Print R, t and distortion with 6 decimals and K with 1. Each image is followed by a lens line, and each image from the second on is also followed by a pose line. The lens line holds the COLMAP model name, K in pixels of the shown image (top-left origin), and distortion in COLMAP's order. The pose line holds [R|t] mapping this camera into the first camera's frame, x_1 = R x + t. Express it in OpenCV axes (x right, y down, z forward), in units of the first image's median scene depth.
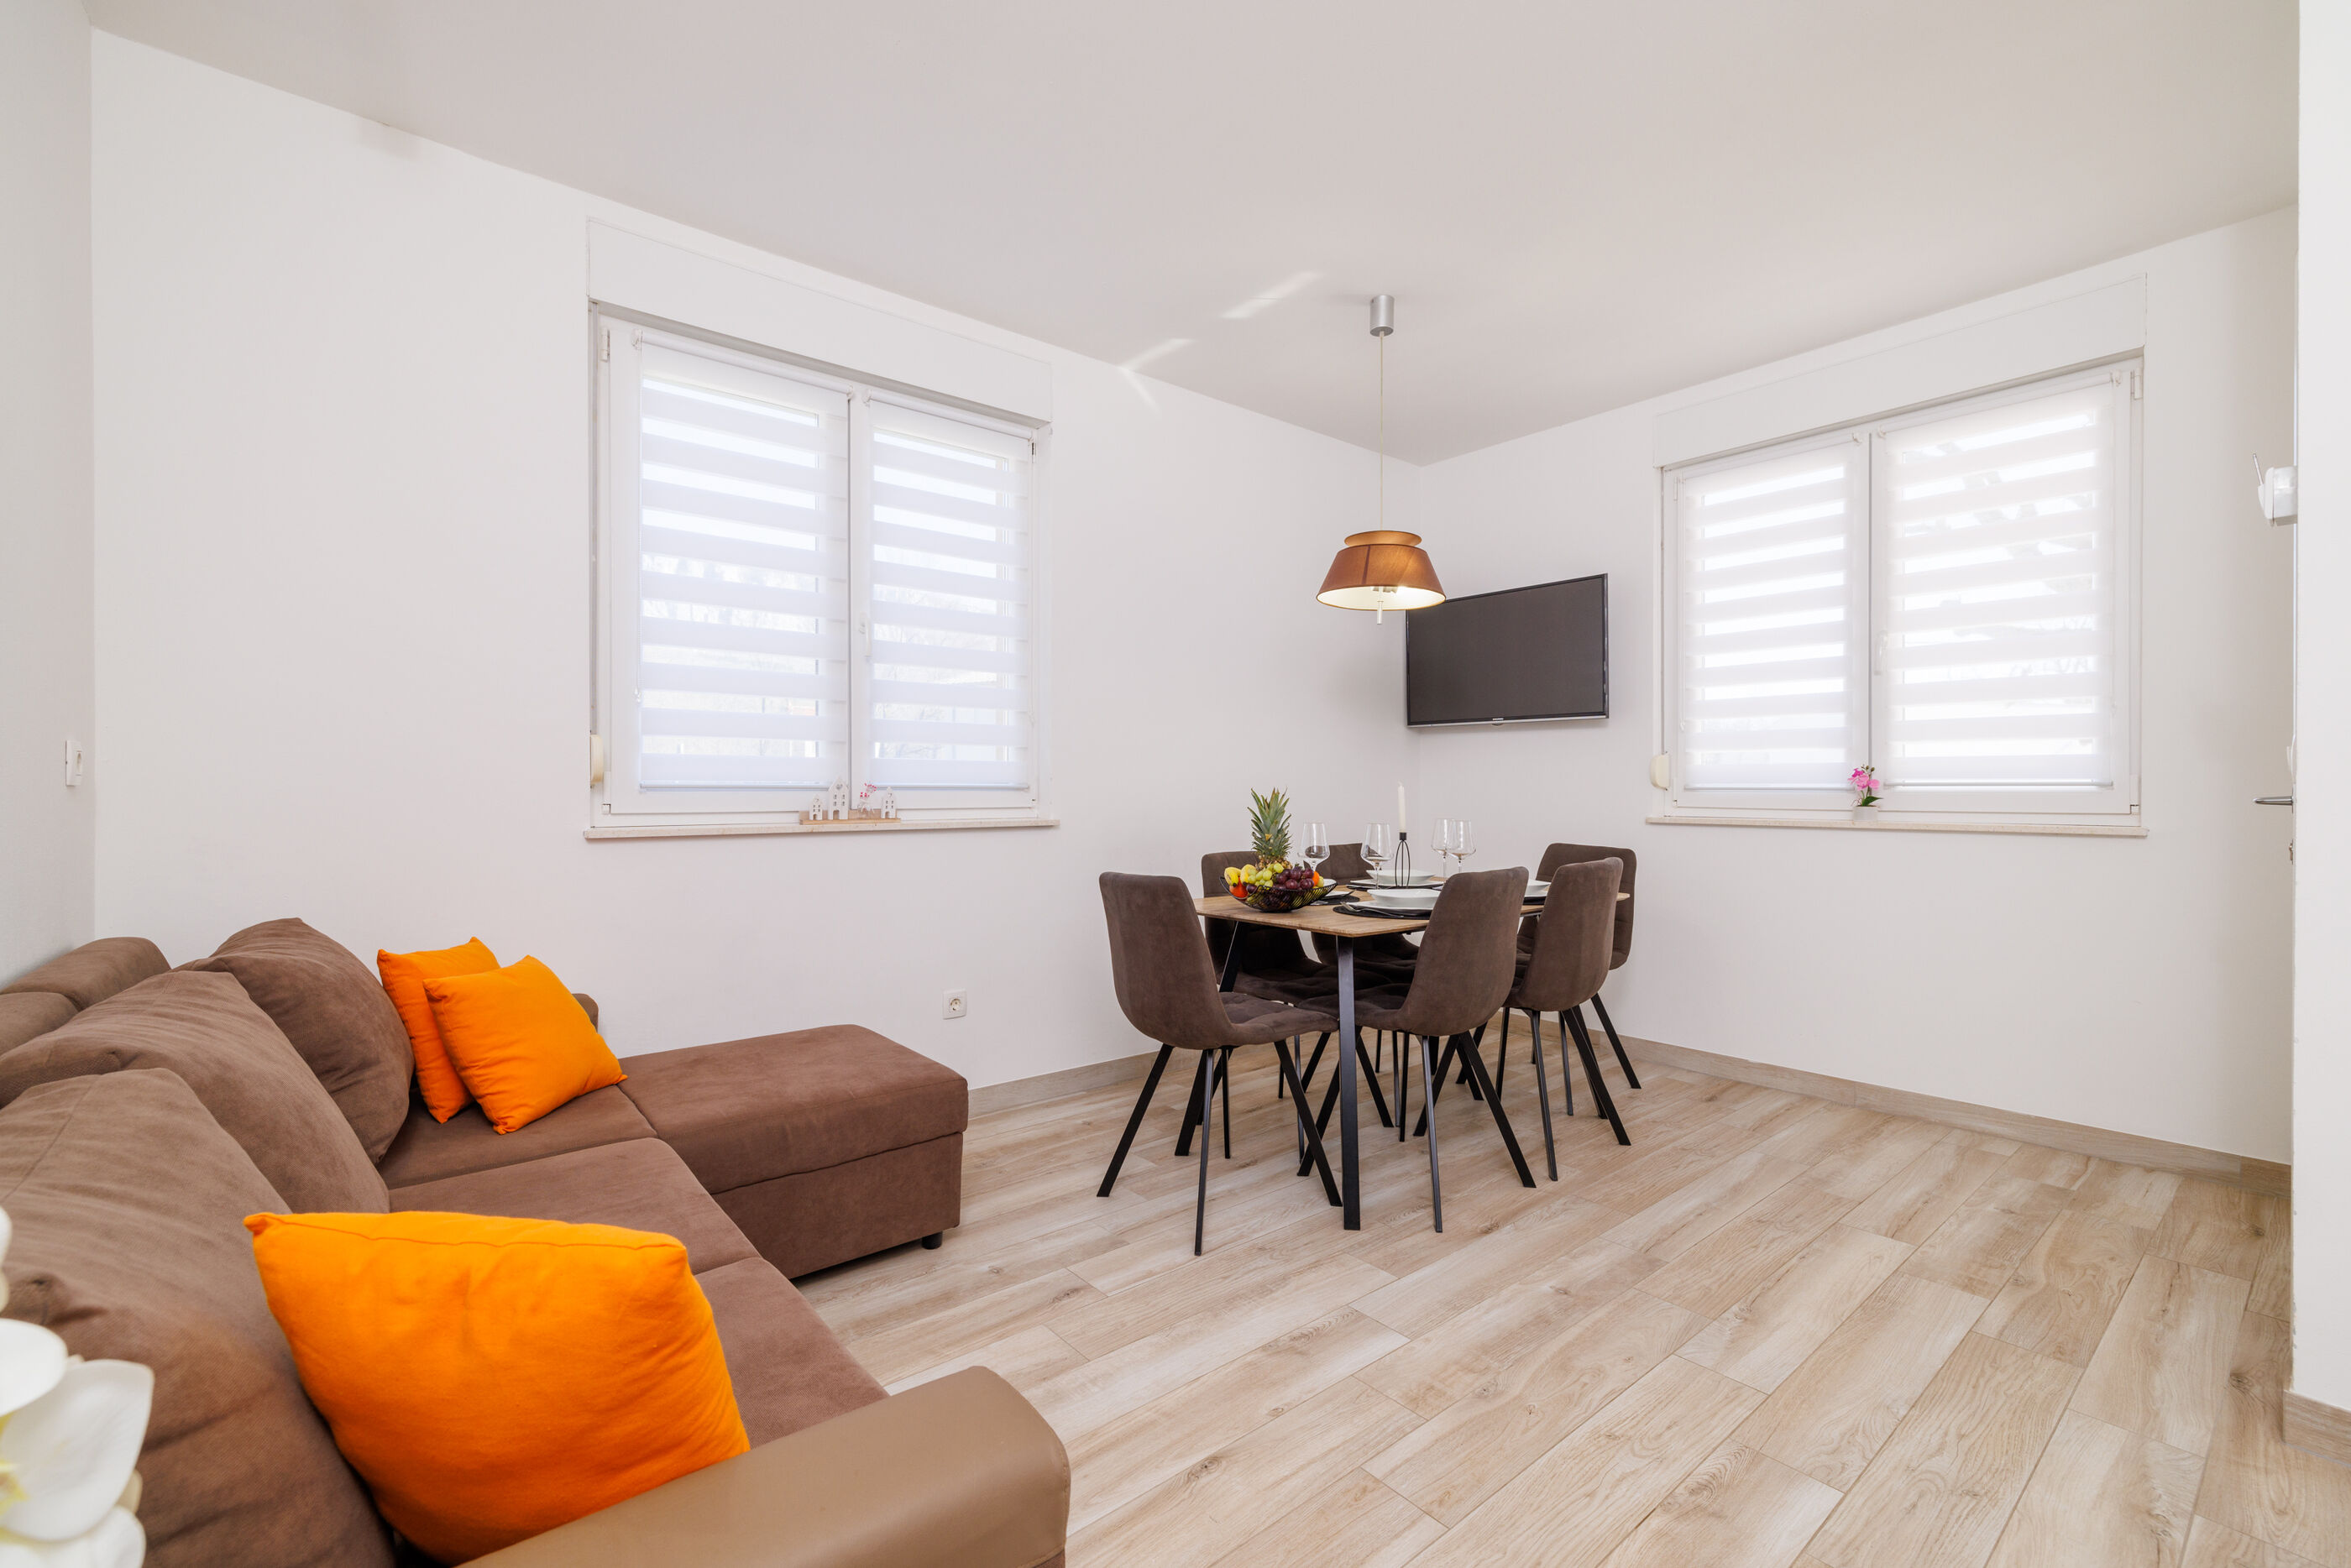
lens RADIAL K [[997.6, 0, 1187.1], [0, 997.6, 794.8], [0, 0, 1]] dist [0.012688, -0.000429]
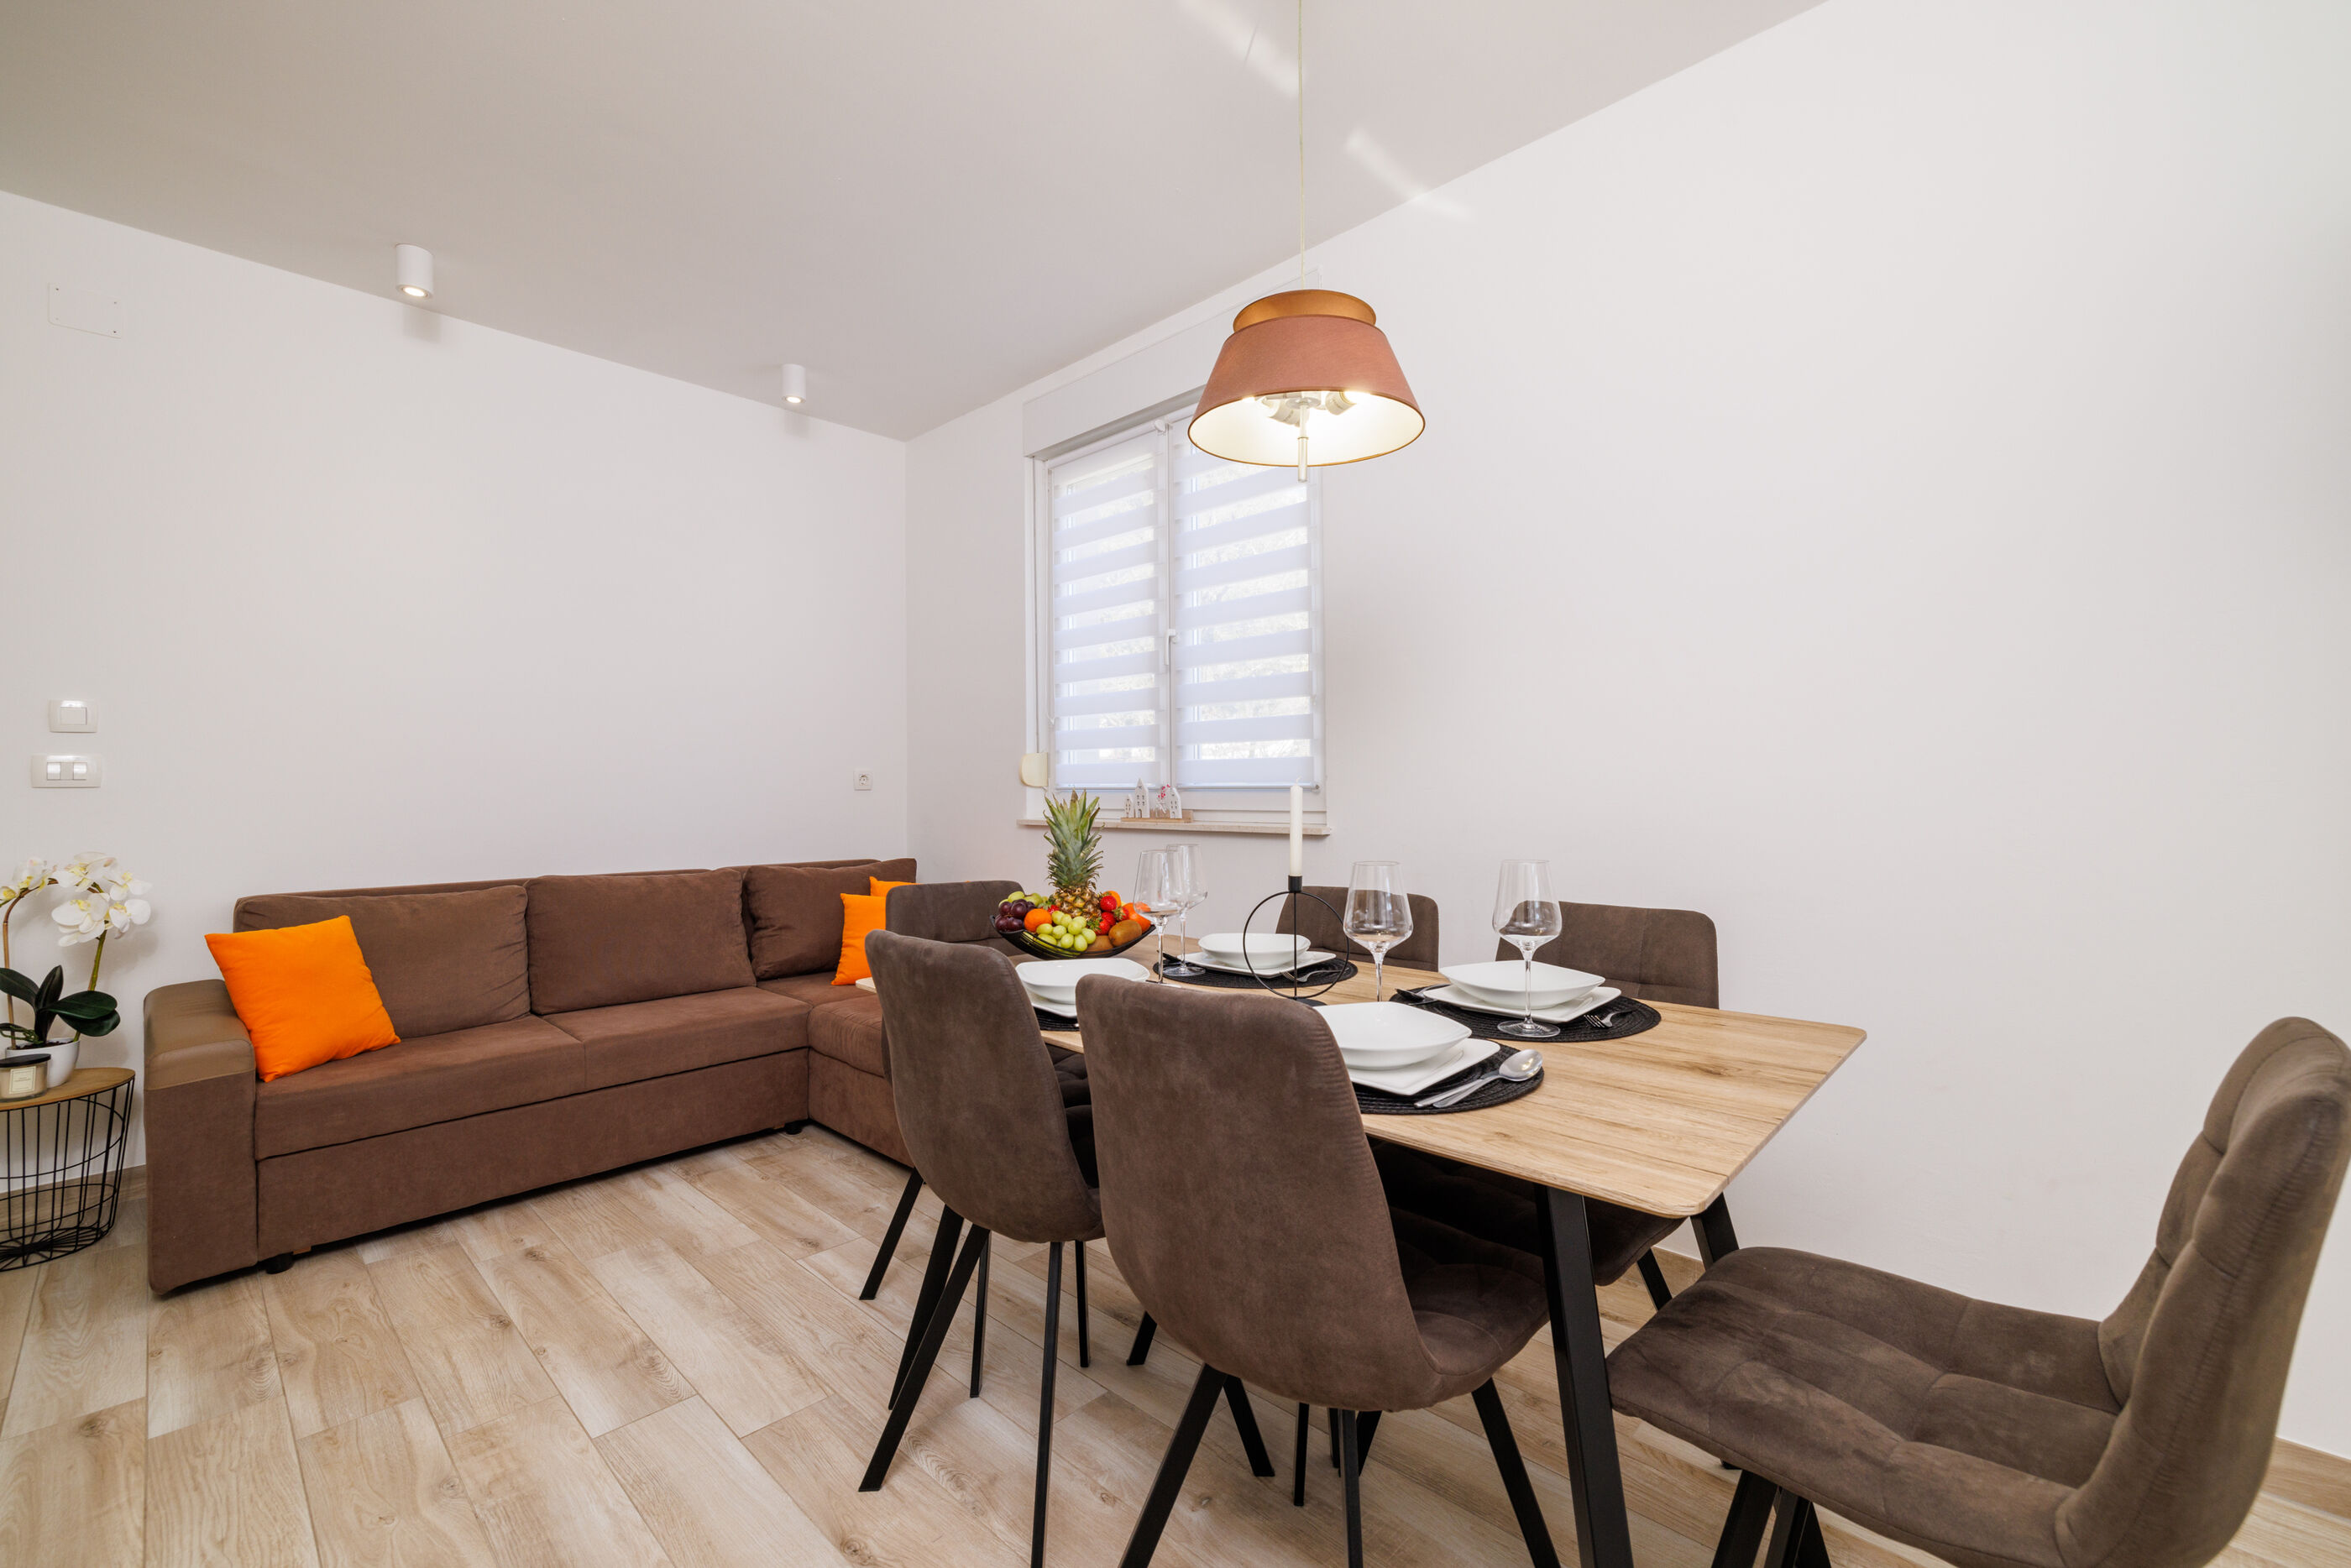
lens RADIAL K [[997.6, 0, 1176.9], [0, 997.6, 764.8], [0, 0, 1]] dist [0.012688, -0.000429]
pose [[0.098028, -0.023620, -0.994903, 0.935238], [-0.001104, 0.999715, -0.023843, -0.009337], [0.995183, 0.003436, 0.097974, 1.154399]]
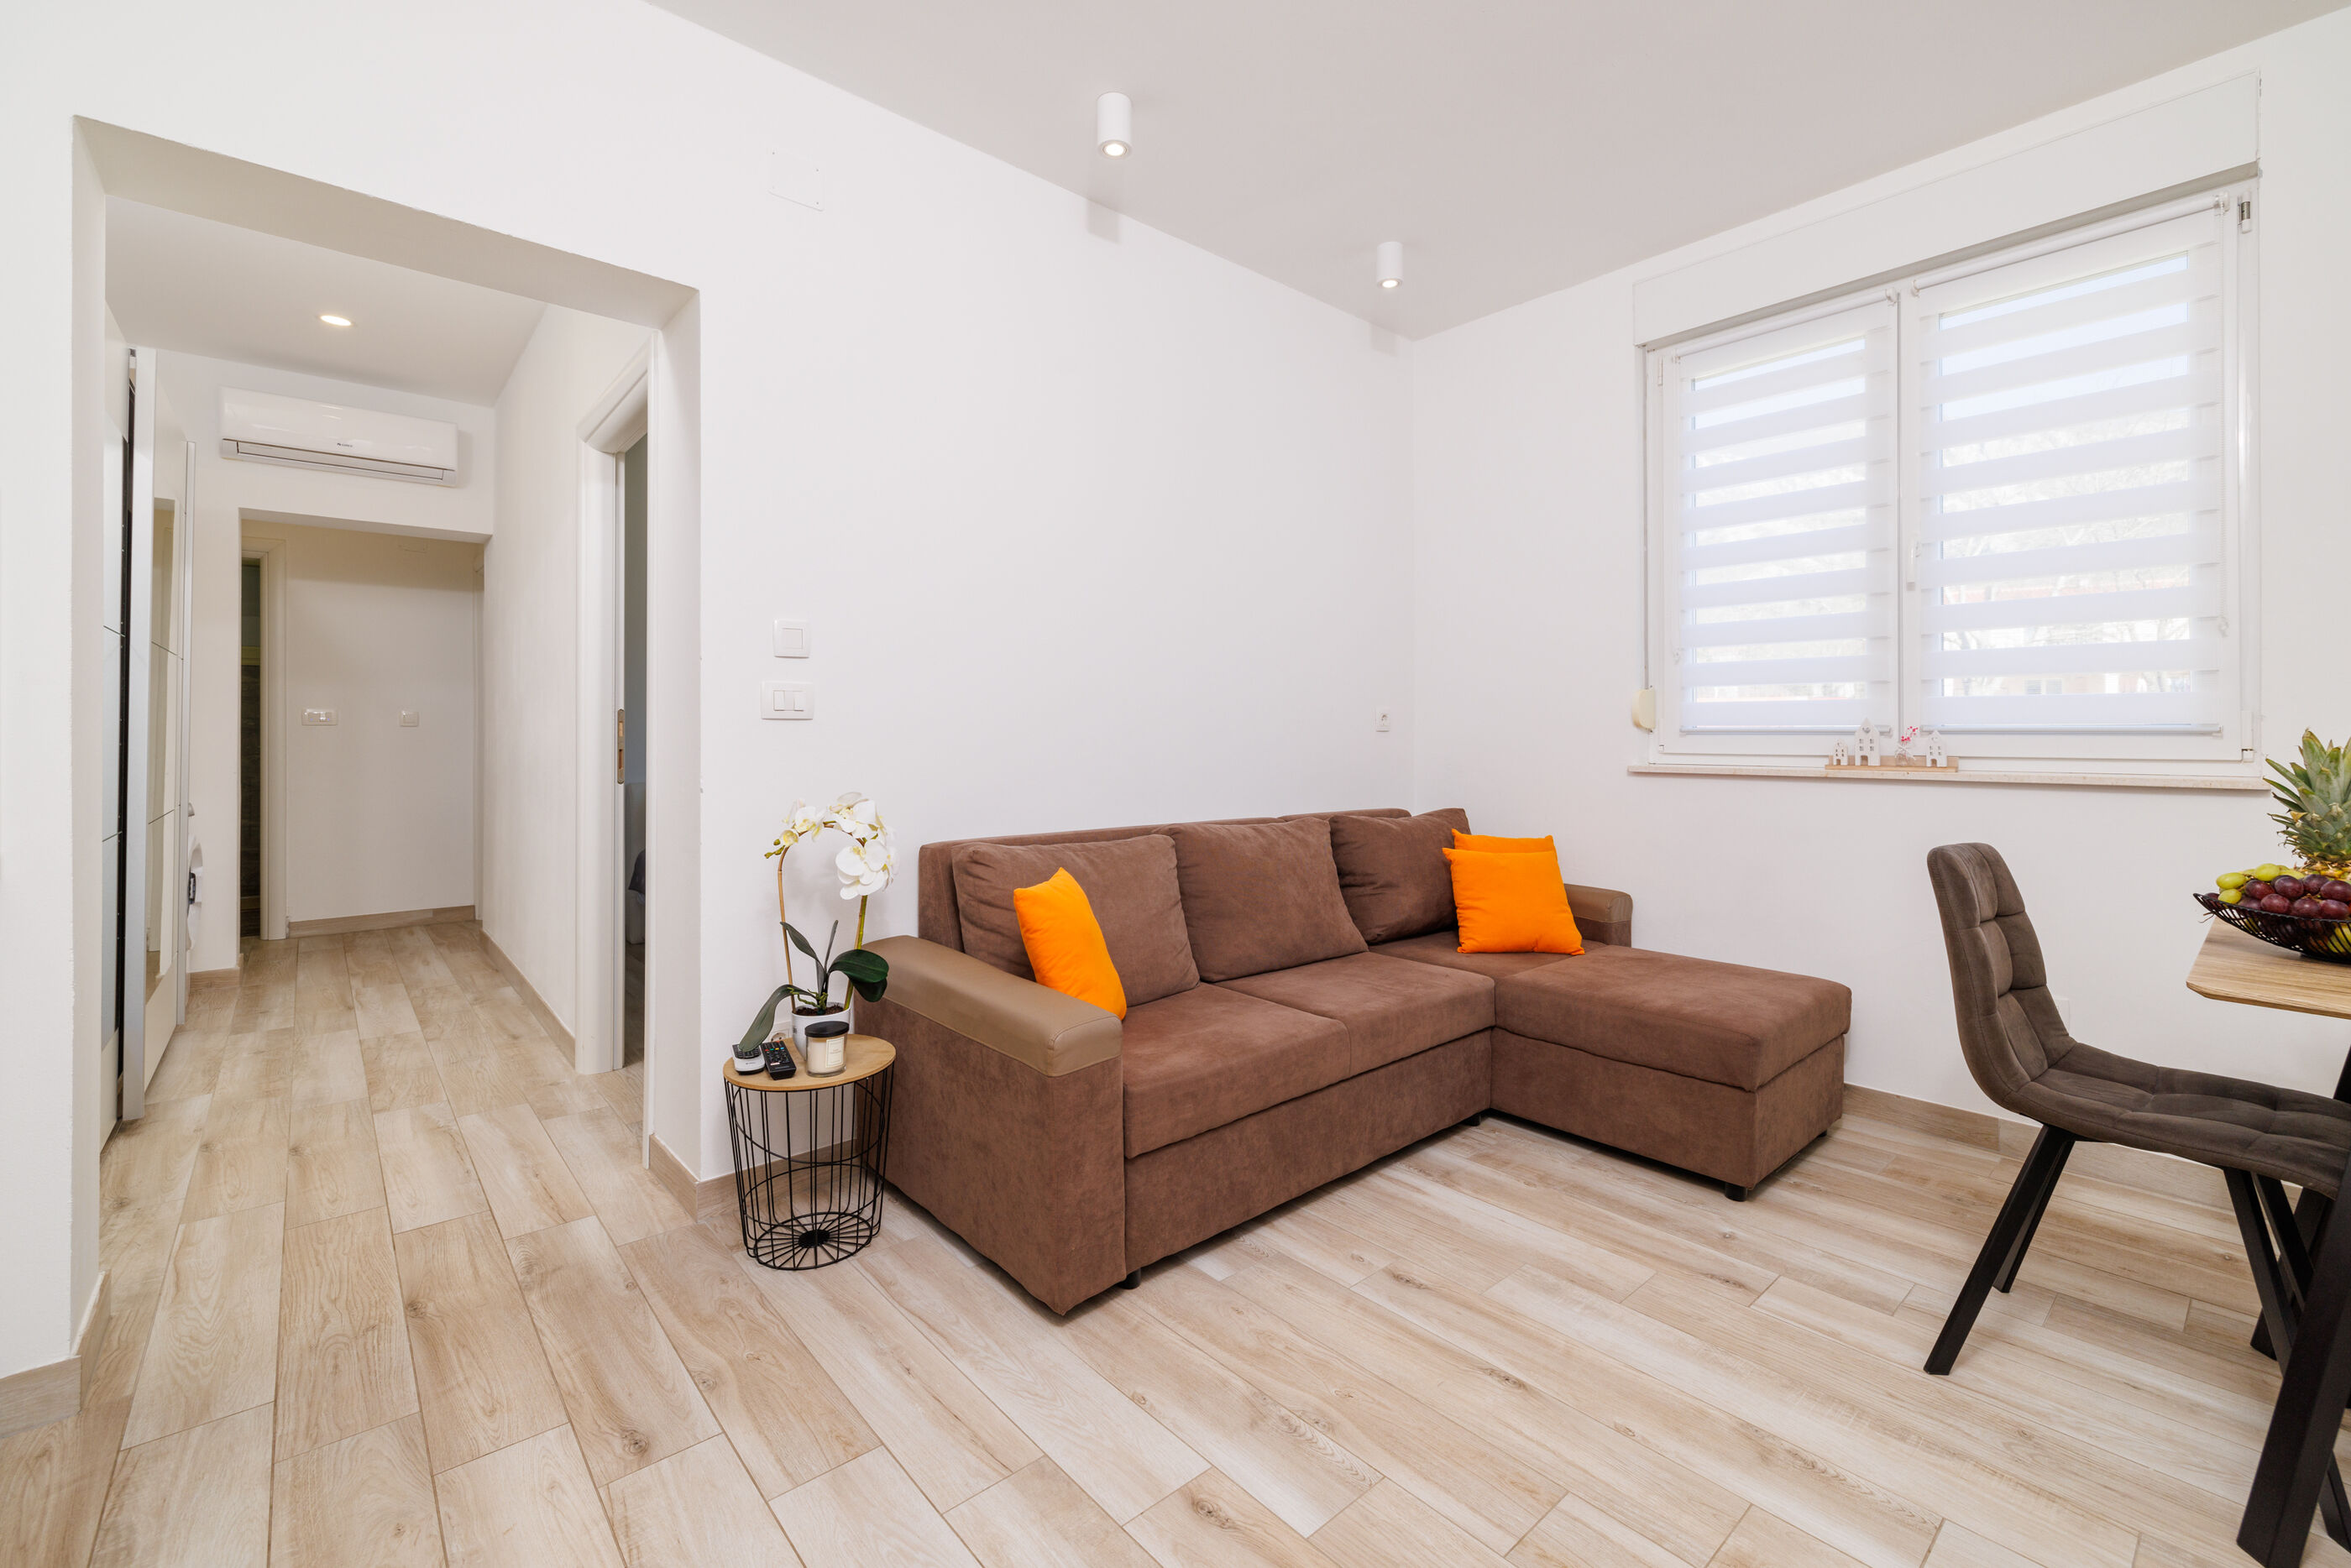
lens RADIAL K [[997.6, 0, 1180.9], [0, 997.6, 739.3], [0, 0, 1]] dist [0.012688, -0.000429]
pose [[0.030202, 0.003184, -0.999539, 0.697950], [-0.008649, 0.999958, 0.002924, 0.003739], [0.999506, 0.008557, 0.030228, 0.416350]]
